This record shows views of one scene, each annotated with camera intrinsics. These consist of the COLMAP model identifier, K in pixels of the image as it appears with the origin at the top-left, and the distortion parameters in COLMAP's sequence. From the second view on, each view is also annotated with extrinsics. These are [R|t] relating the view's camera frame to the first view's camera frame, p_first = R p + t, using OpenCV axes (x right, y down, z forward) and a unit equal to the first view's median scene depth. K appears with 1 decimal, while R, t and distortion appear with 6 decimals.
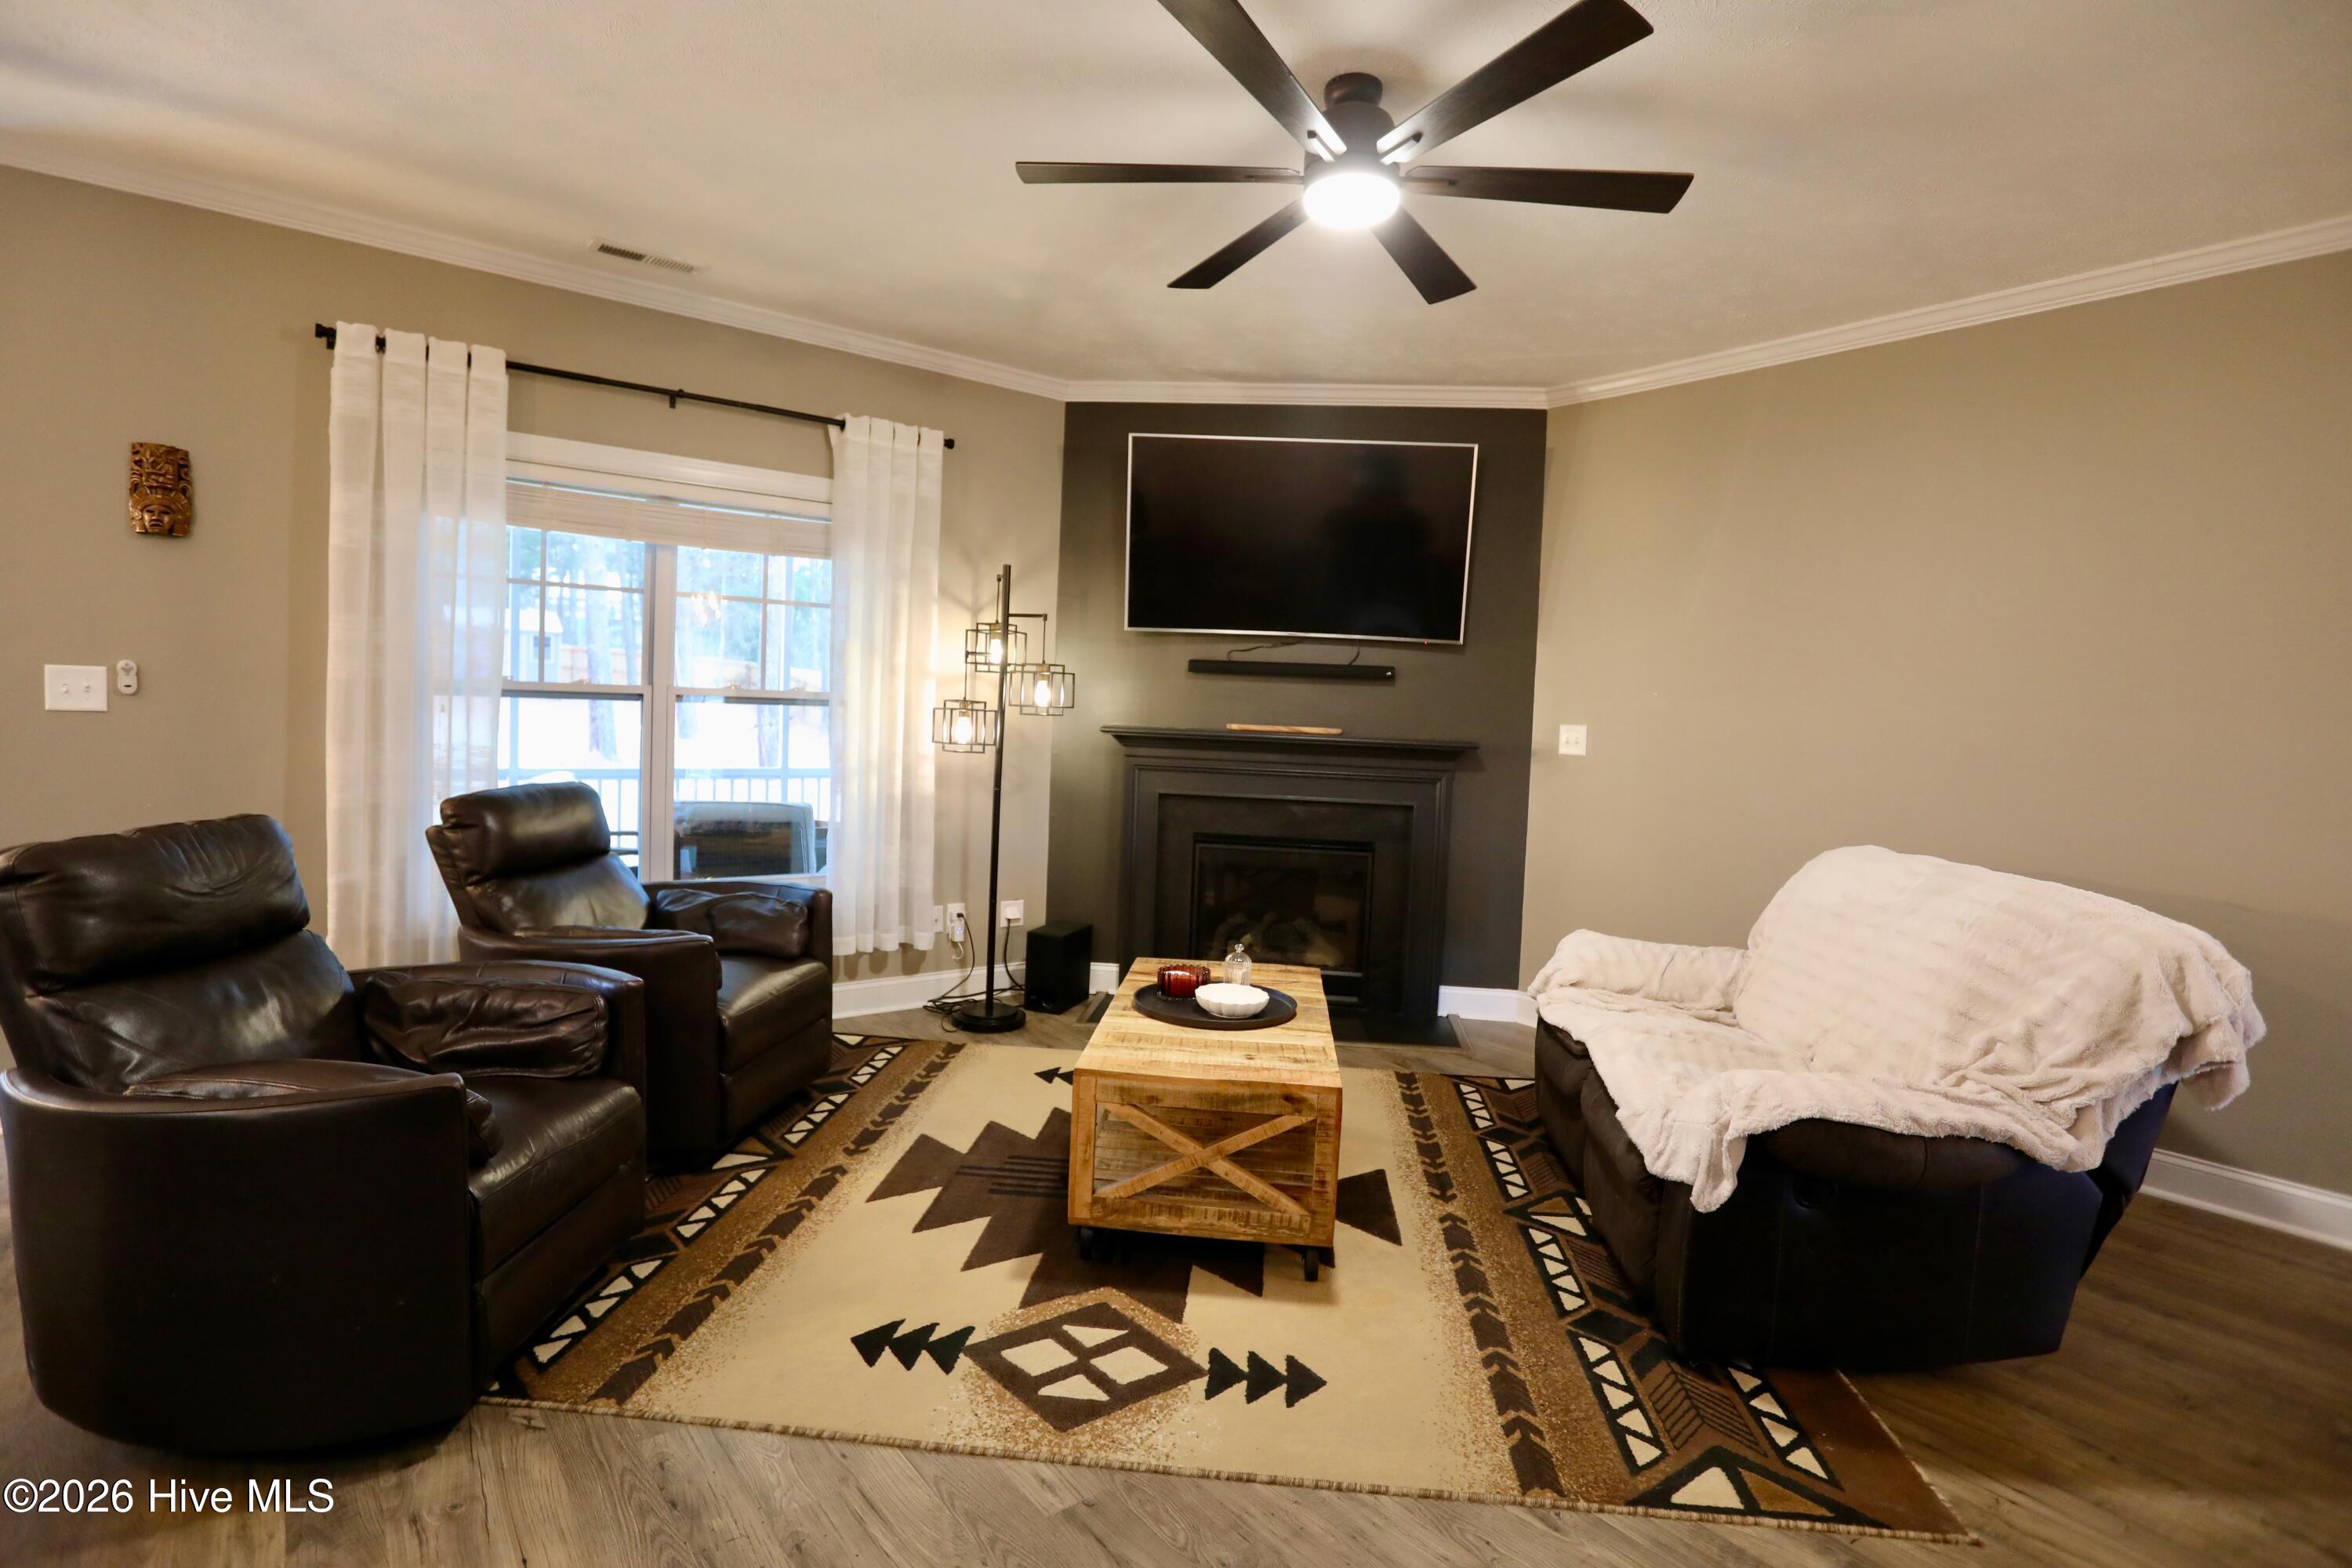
lens RADIAL K [[1143.3, 0, 1175.0], [0, 1143.3, 769.6], [0, 0, 1]] dist [-0.070712, 0.027376]
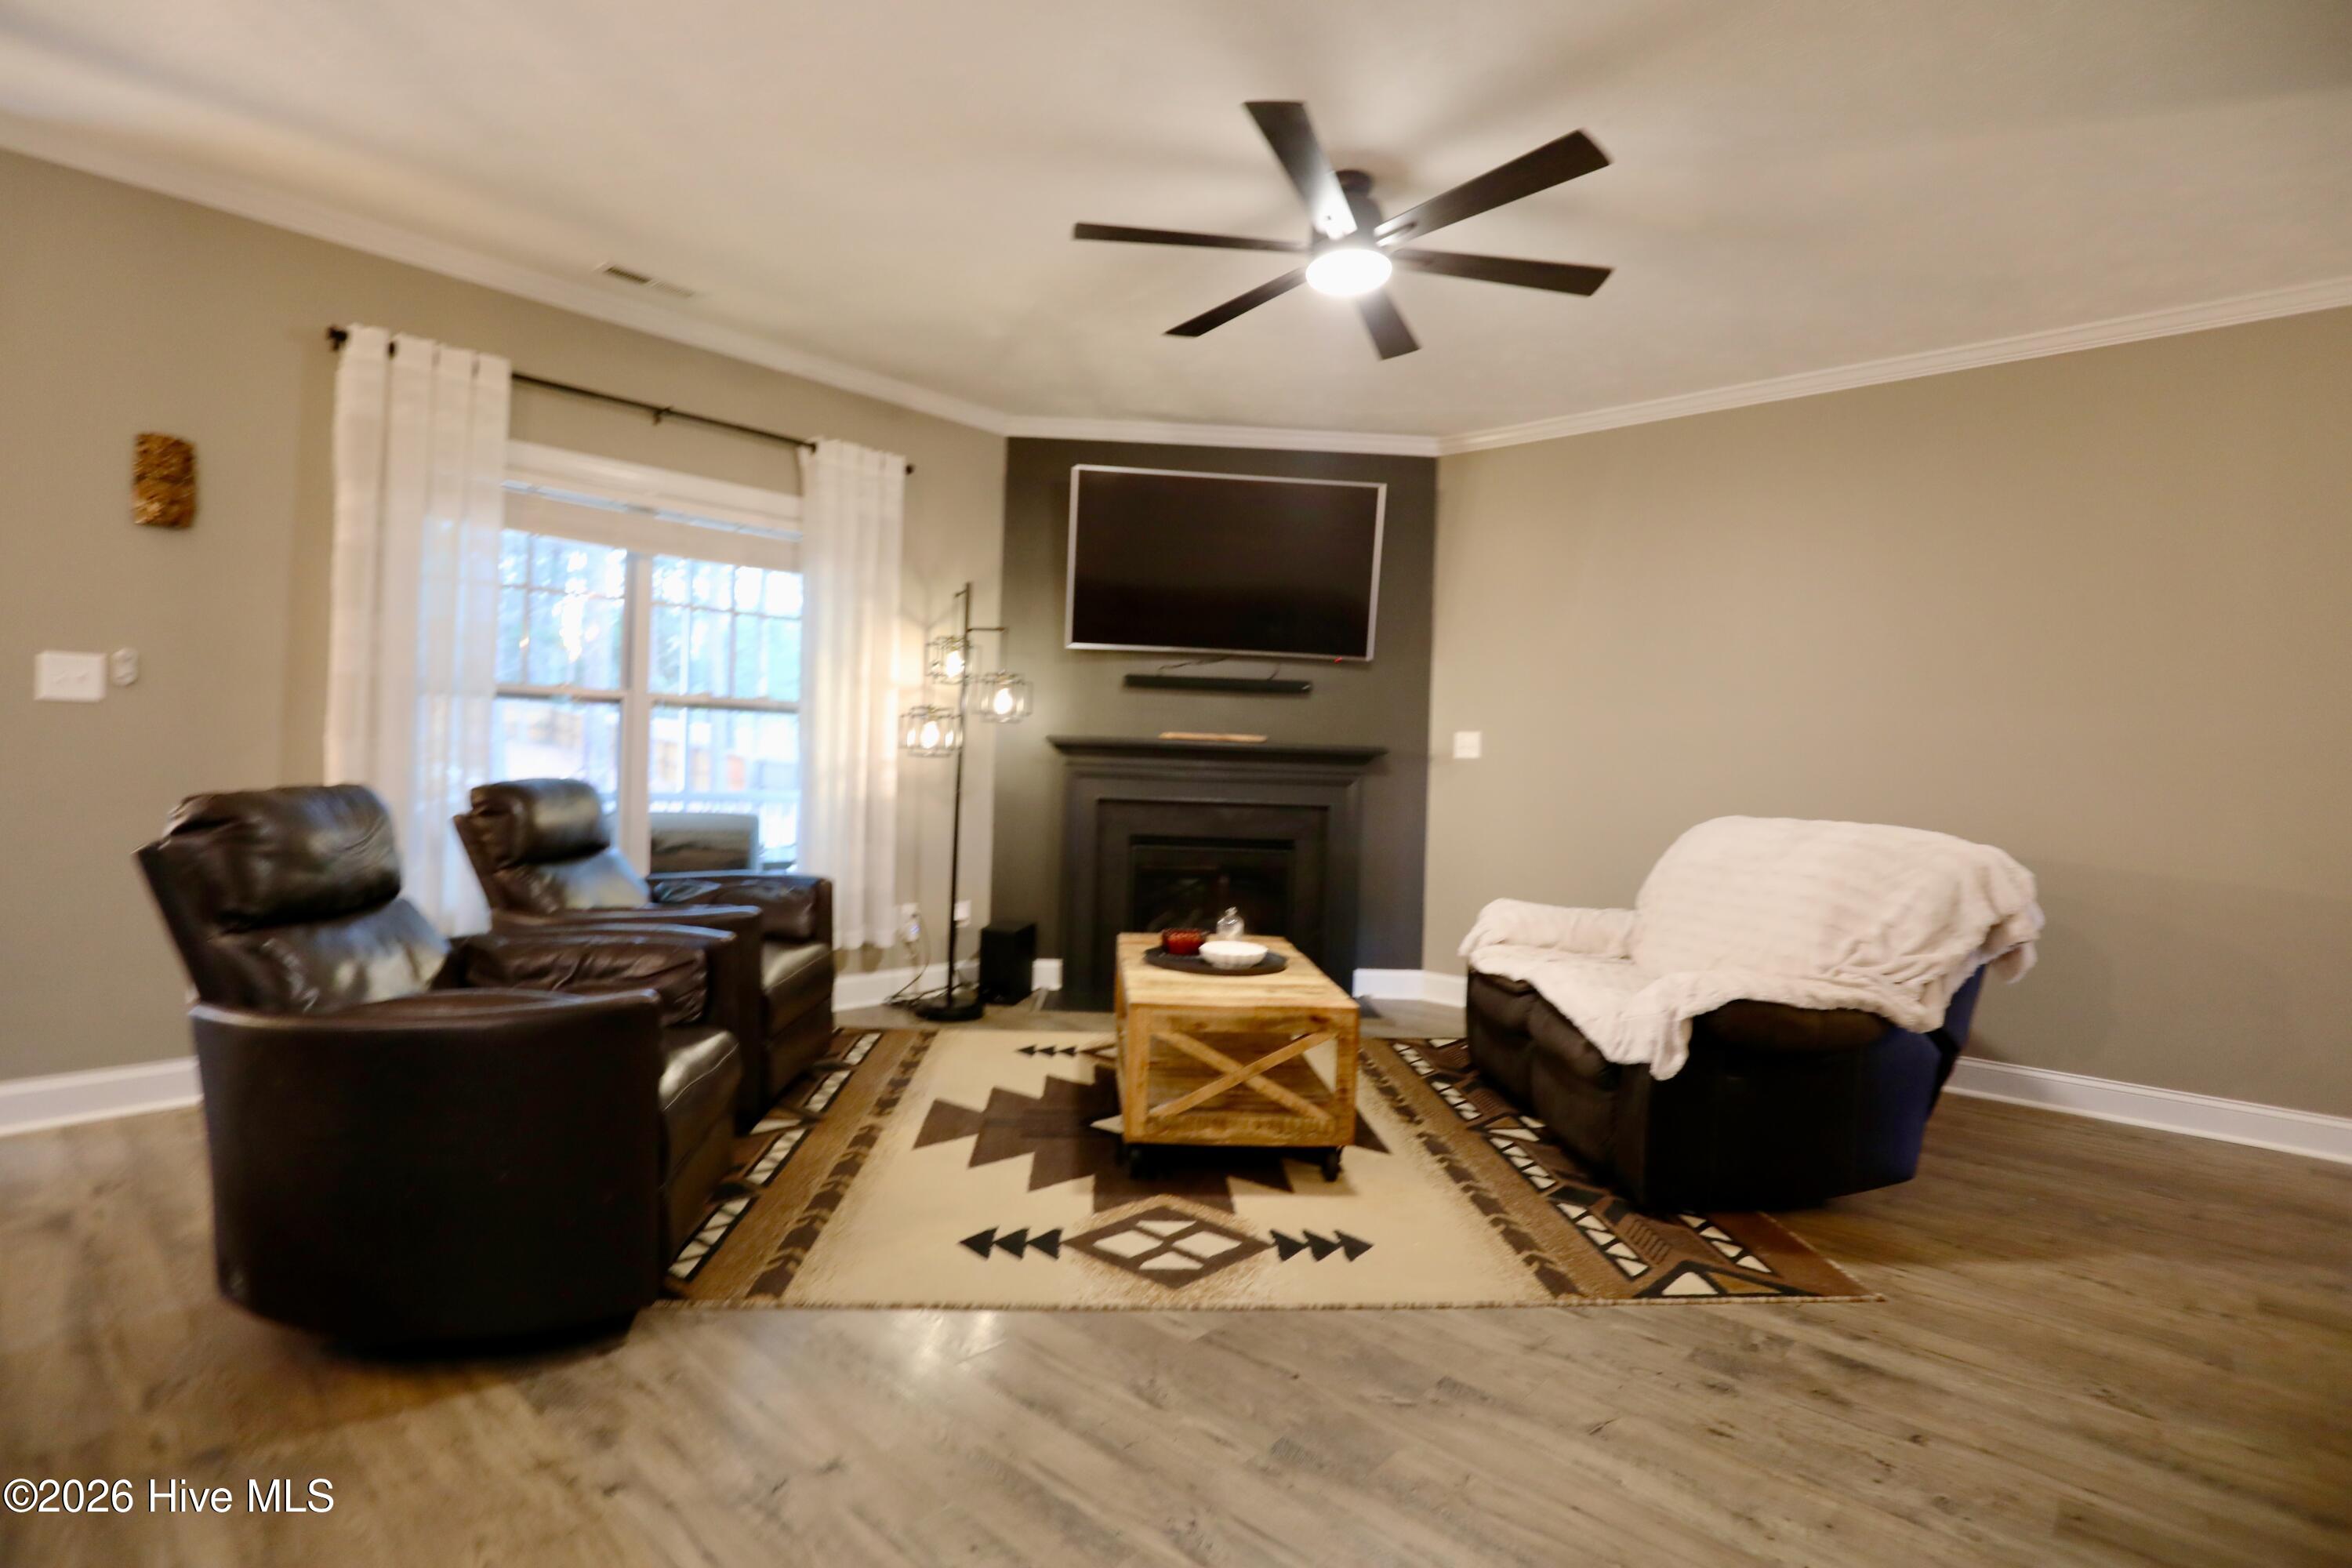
lens RADIAL K [[1146.8, 0, 1174.9], [0, 1146.8, 769.7], [0, 0, 1]] dist [-0.078521, 0.031948]
pose [[0.987256, -0.007249, 0.158974, -0.179861], [0.013931, 0.999064, -0.040955, 0.061542], [-0.158528, 0.042648, 0.986433, -0.119269]]
